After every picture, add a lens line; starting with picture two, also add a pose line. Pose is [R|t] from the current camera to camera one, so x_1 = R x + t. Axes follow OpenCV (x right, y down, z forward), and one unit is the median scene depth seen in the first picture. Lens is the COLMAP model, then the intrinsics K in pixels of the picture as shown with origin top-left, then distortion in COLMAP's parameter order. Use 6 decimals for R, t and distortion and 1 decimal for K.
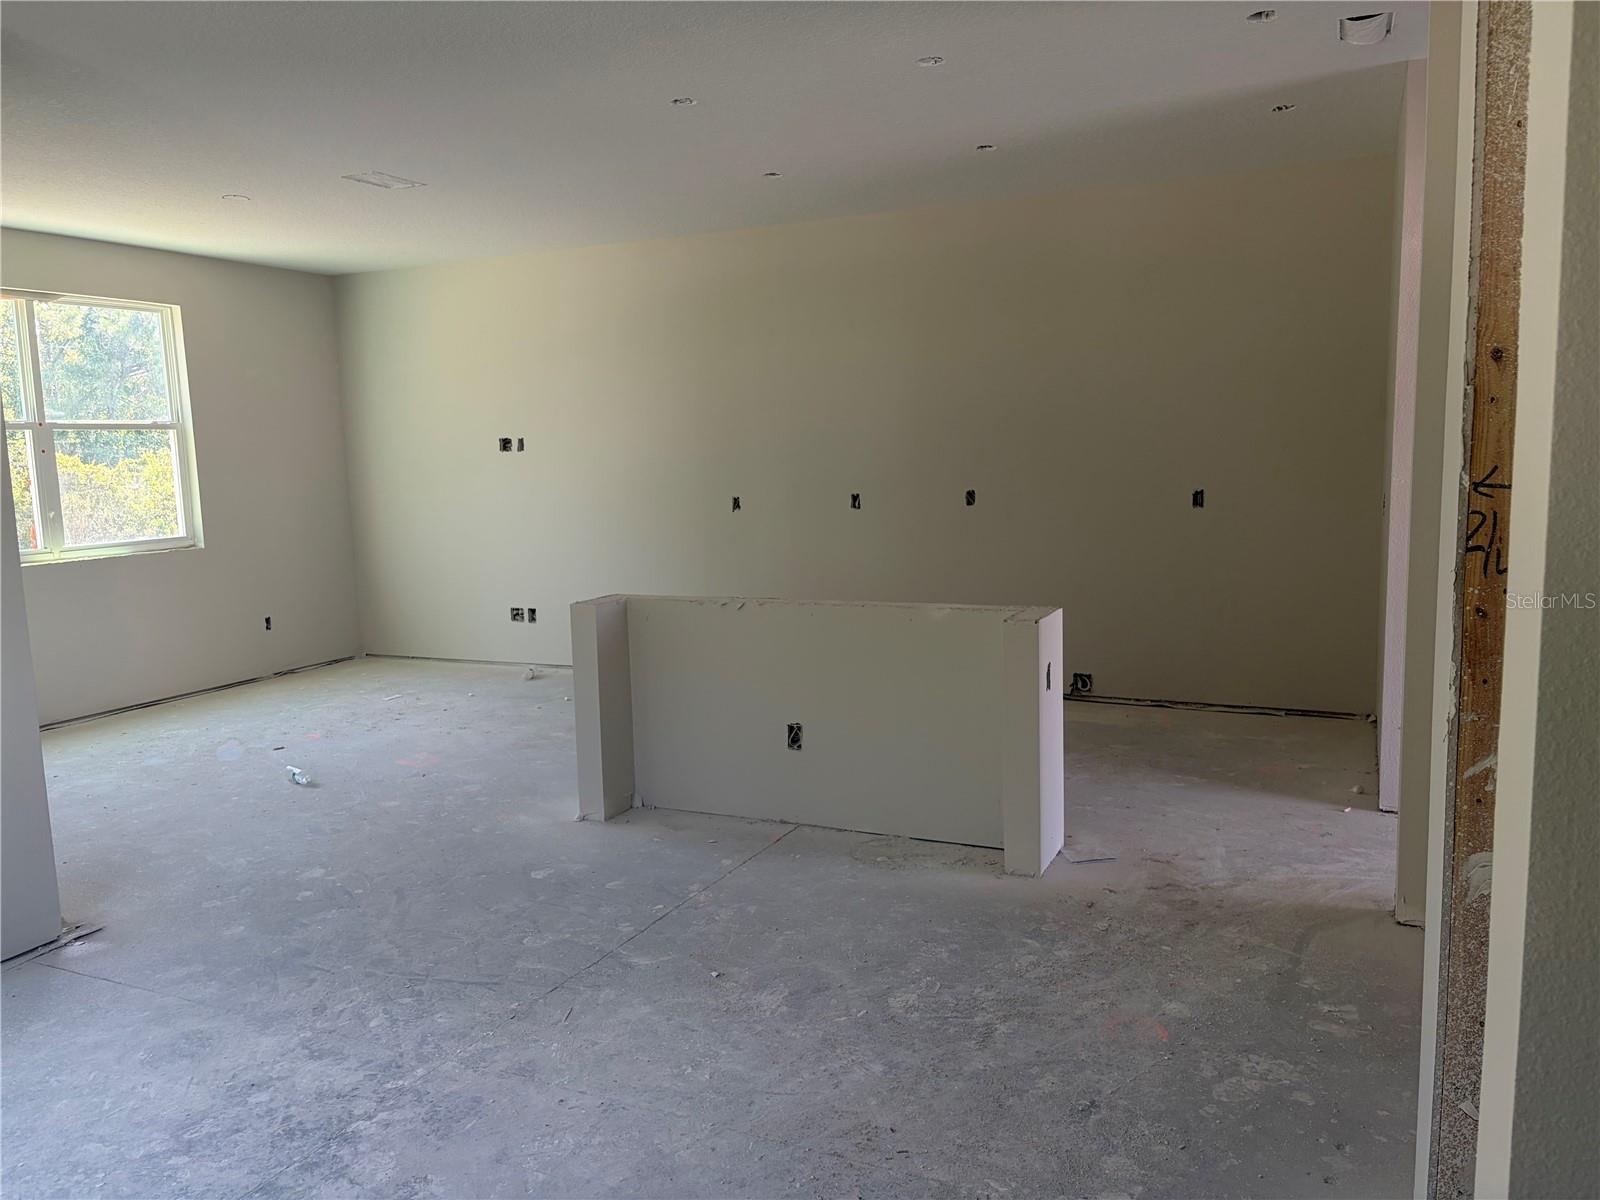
lens RADIAL K [[1206.3, 0, 800.0], [0, 1206.3, 600.0], [0, 0, 1]] dist [-0.004905, -0.002659]
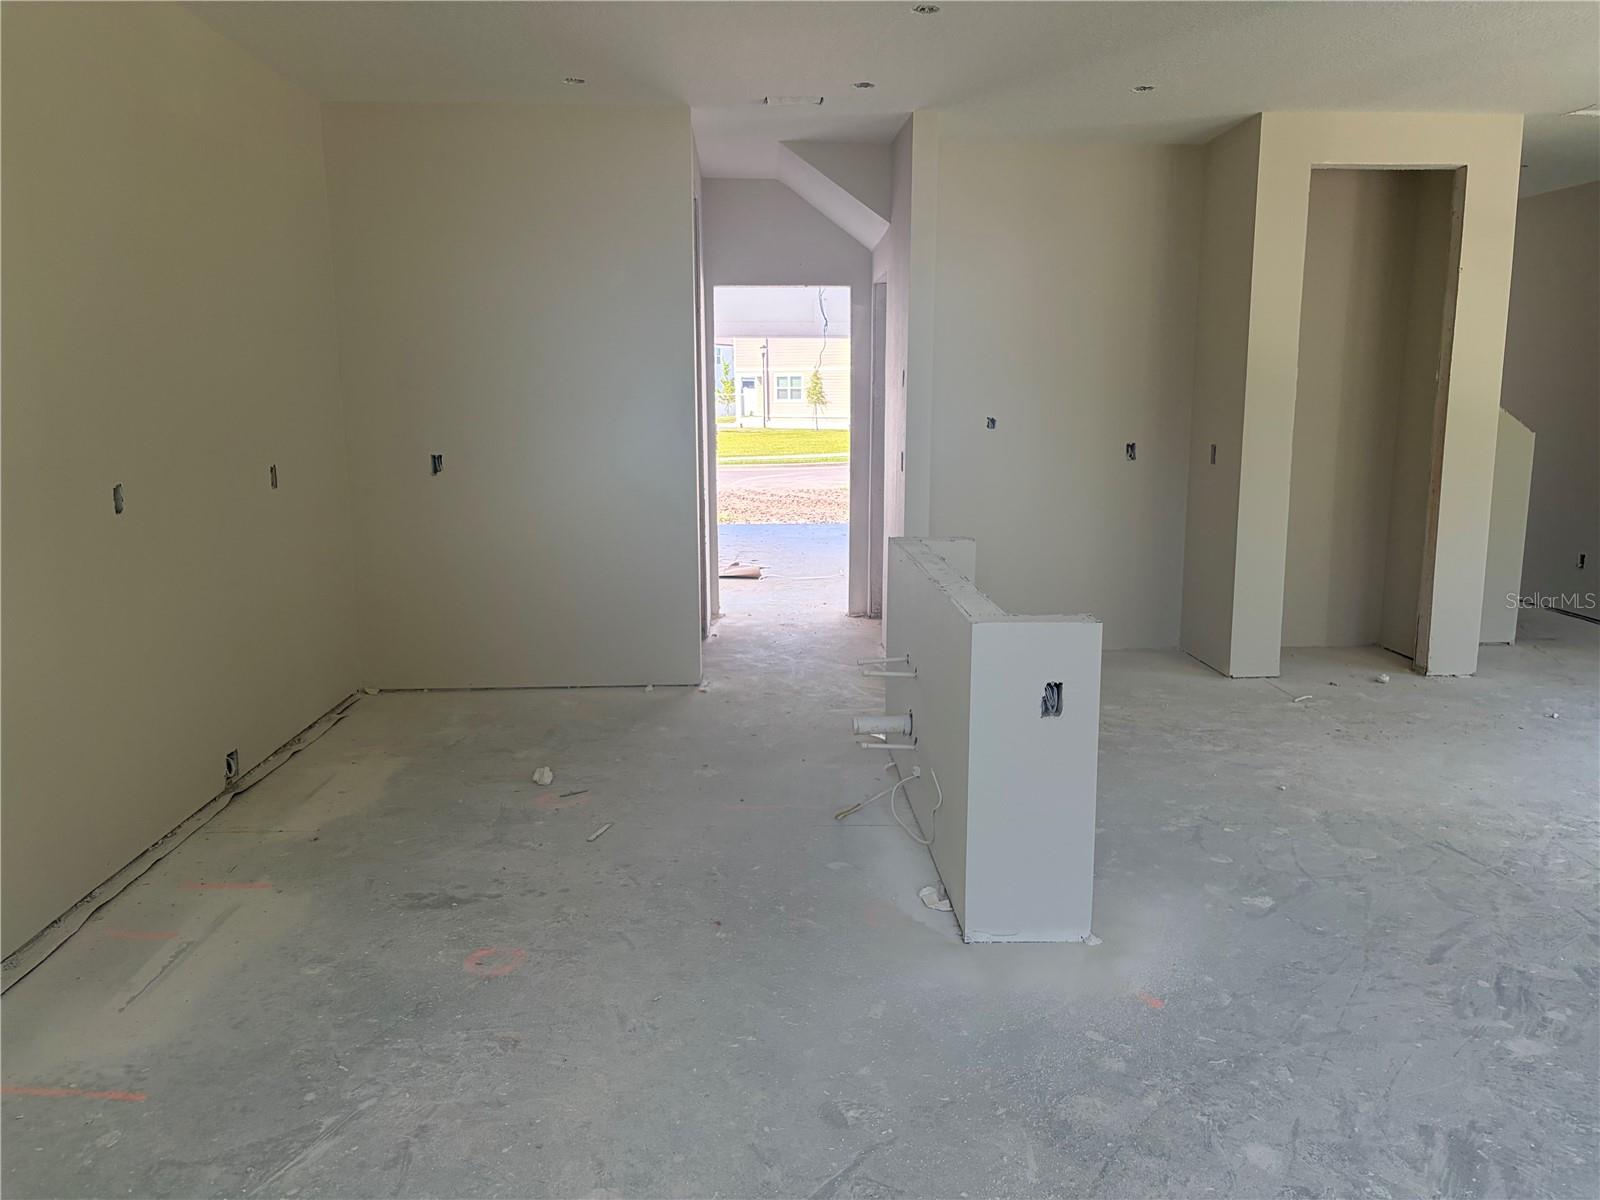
lens RADIAL K [[1218.2, 0, 806.6], [0, 1218.2, 573.2], [0, 0, 1]] dist [0.095533, -0.100714]
pose [[-0.470786, -0.109564, 0.875418, -1.010441], [0.117746, 0.975579, 0.185422, -0.241952], [-0.874355, 0.190371, -0.446388, 2.061442]]
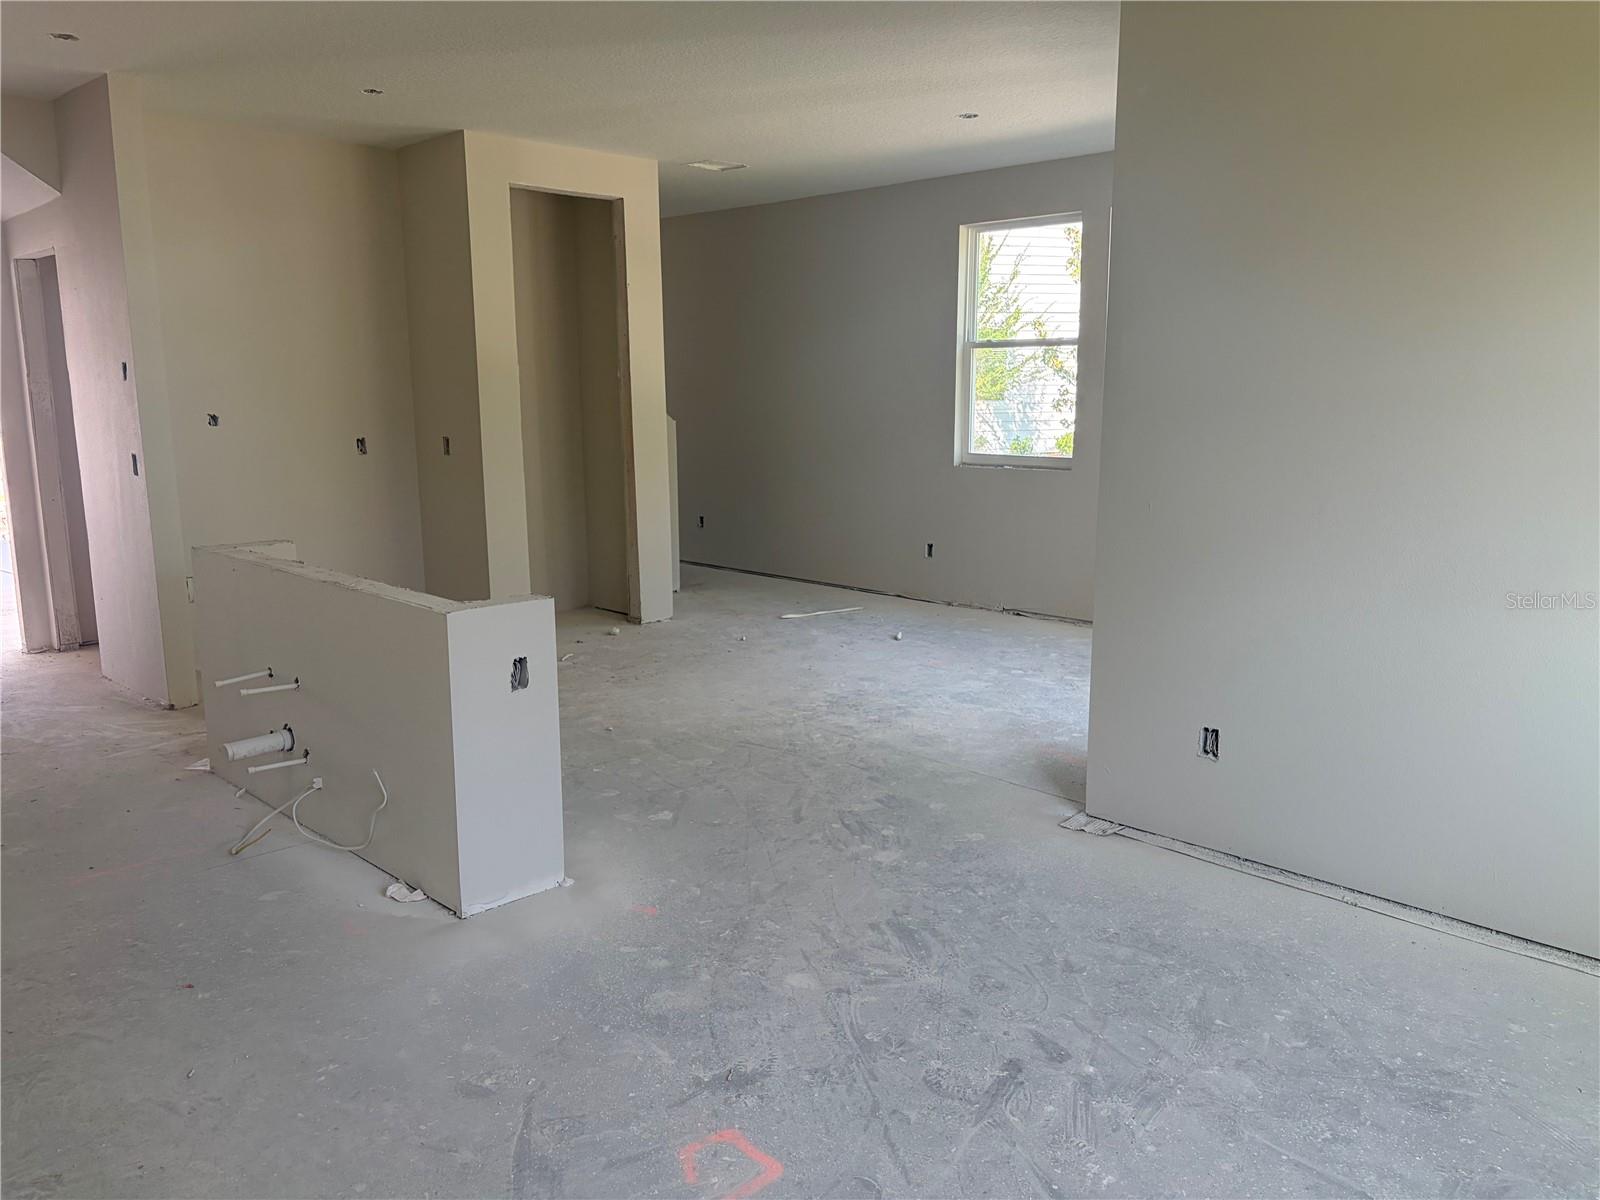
lens RADIAL K [[1204.3, 0, 800.0], [0, 1204.3, 600.0], [0, 0, 1]] dist [0.030632, -0.003730]
pose [[-0.941348, -0.031958, 0.335920, -0.831887], [0.068323, 0.956834, 0.282490, -0.277081], [-0.330448, 0.288873, -0.898530, 2.309477]]
